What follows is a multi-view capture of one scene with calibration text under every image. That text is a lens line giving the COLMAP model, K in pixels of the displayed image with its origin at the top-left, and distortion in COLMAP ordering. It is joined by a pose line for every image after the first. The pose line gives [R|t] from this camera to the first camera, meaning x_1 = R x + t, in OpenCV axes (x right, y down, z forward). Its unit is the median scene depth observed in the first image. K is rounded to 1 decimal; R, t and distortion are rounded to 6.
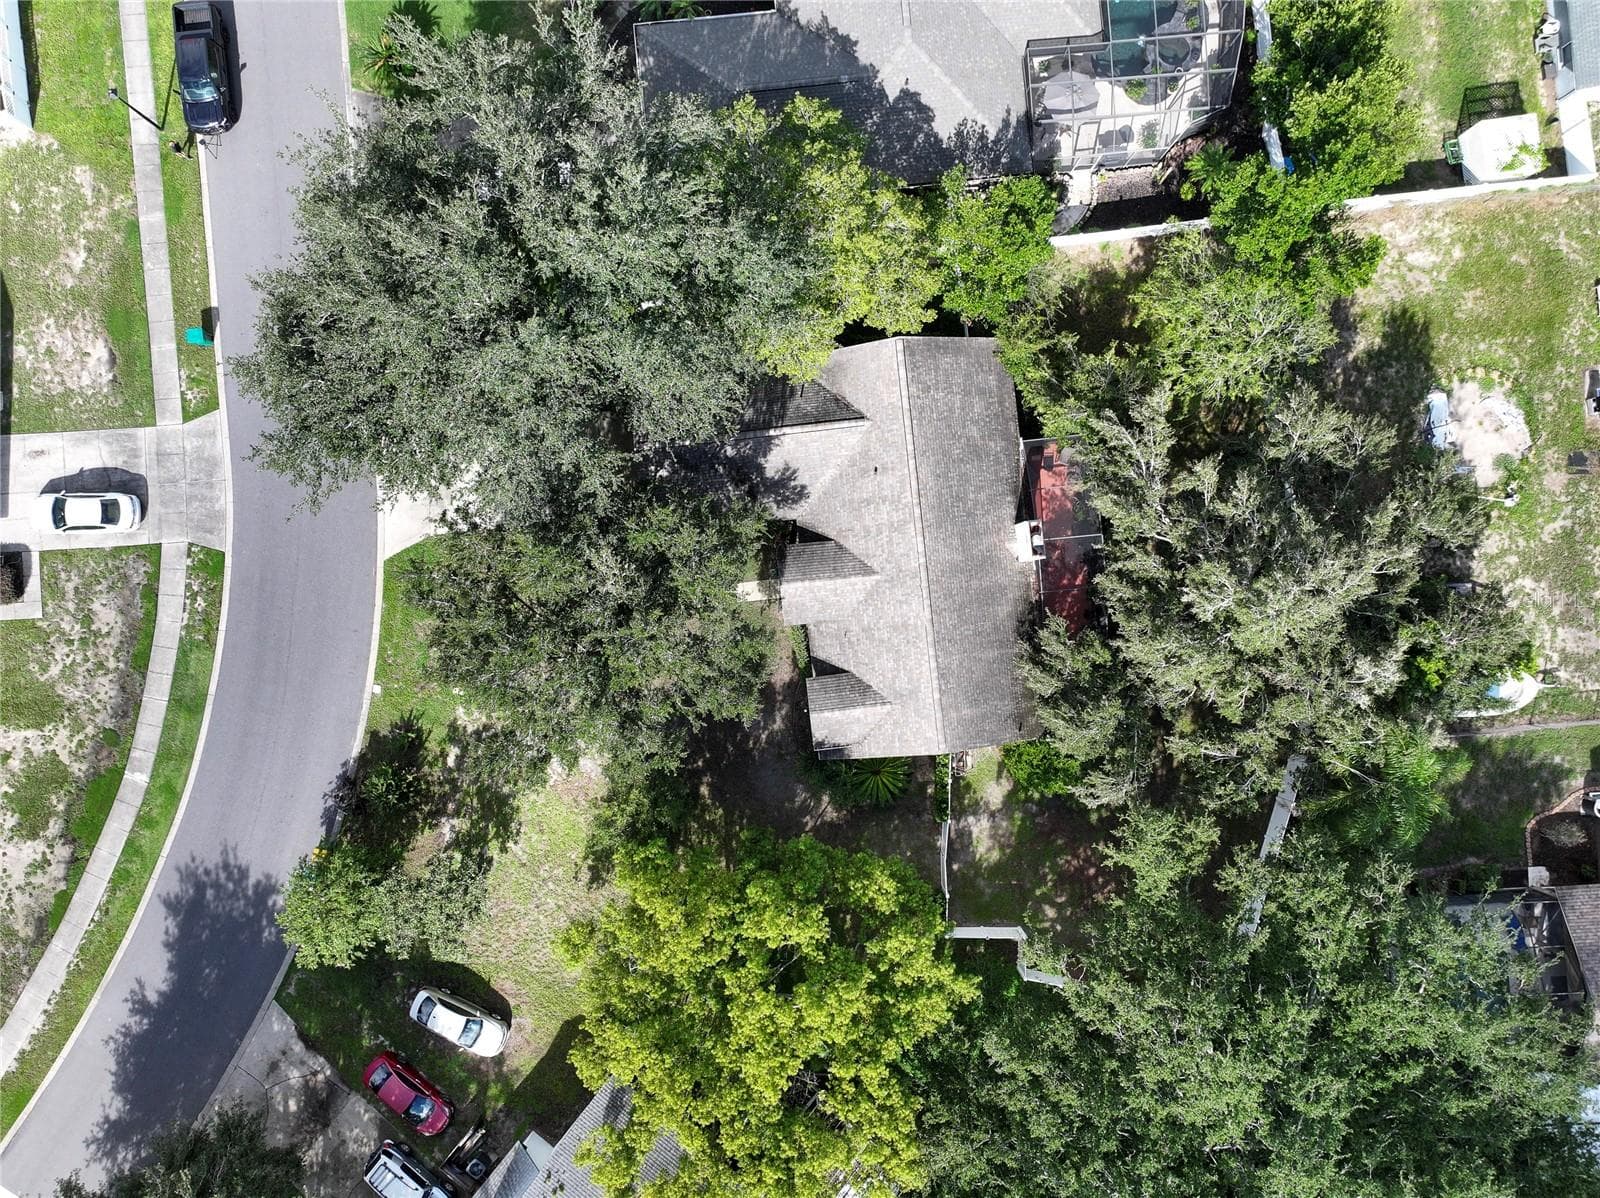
lens RADIAL K [[1238.3, 0, 794.5], [0, 1238.3, 593.7], [0, 0, 1]] dist [-0.002952, -0.000912]
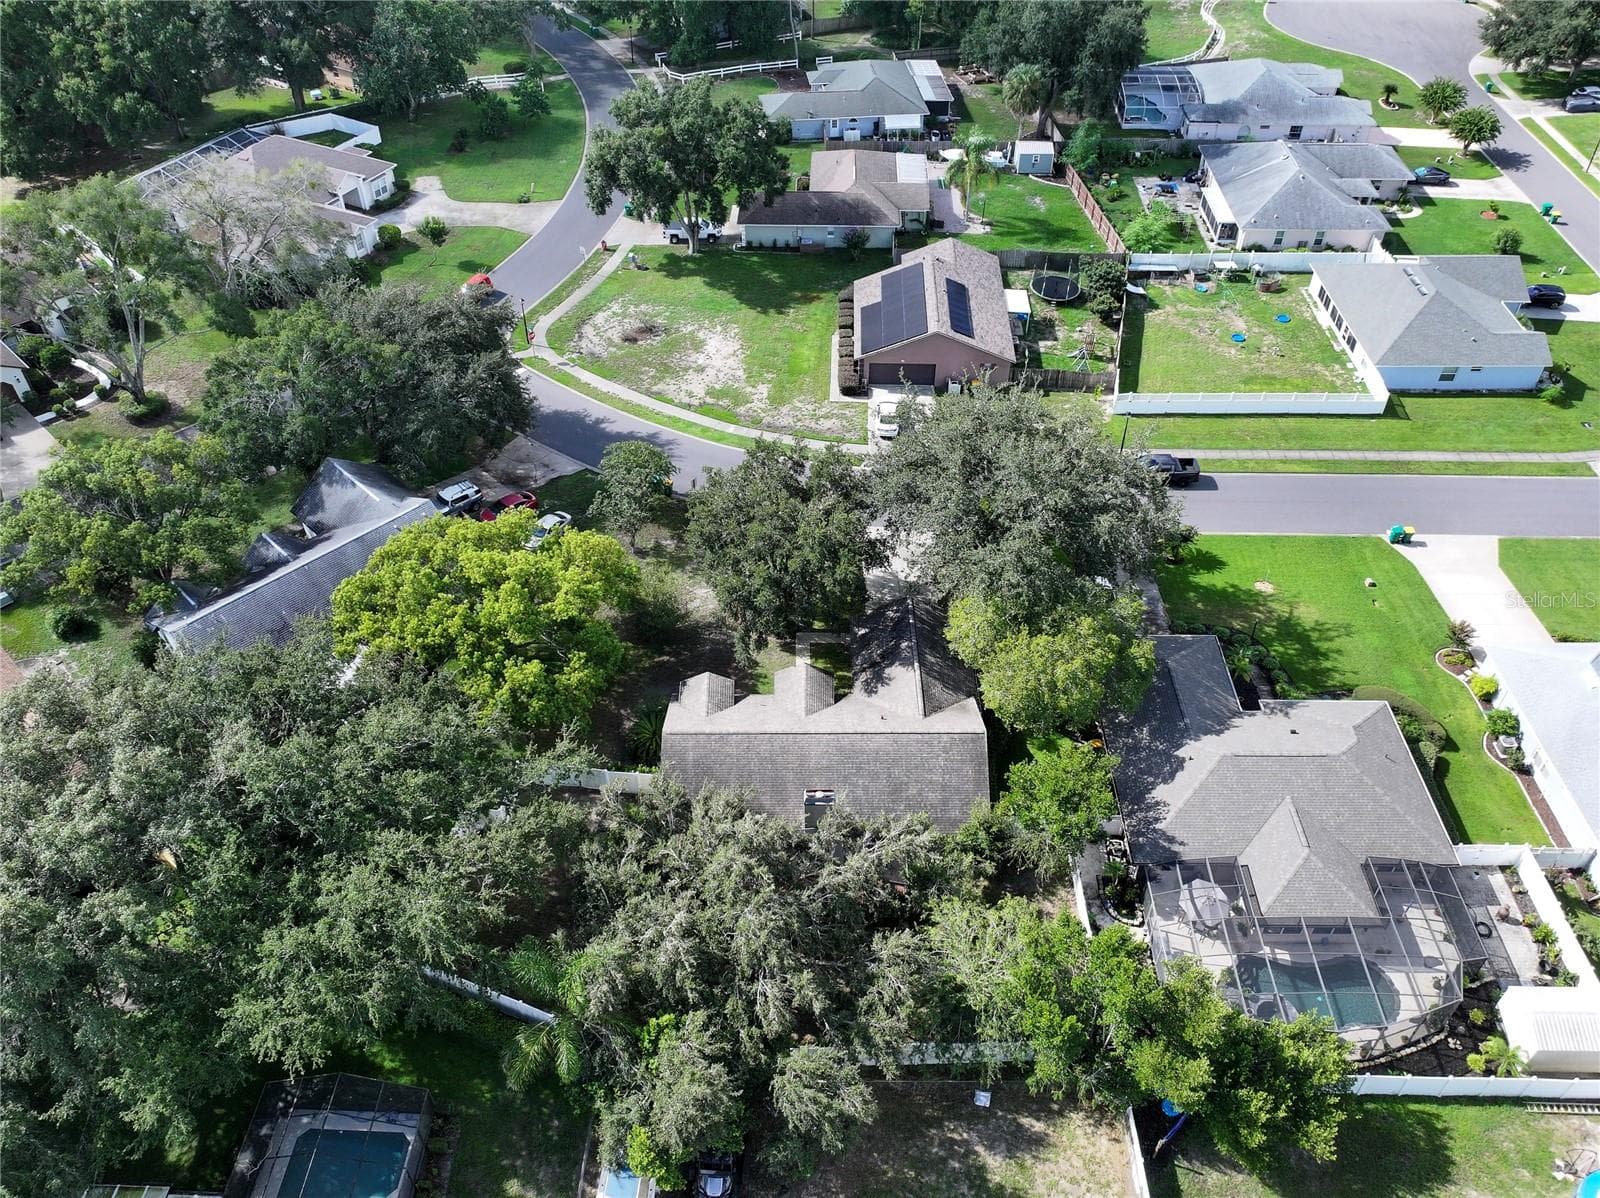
lens RADIAL K [[1238.3, 0, 794.5], [0, 1238.3, 593.7], [0, 0, 1]] dist [-0.002952, -0.000912]
pose [[-0.107546, 0.667541, -0.736766, 0.931070], [-0.994176, -0.067040, 0.084378, -0.104269], [0.006933, 0.741549, 0.670863, 0.022894]]
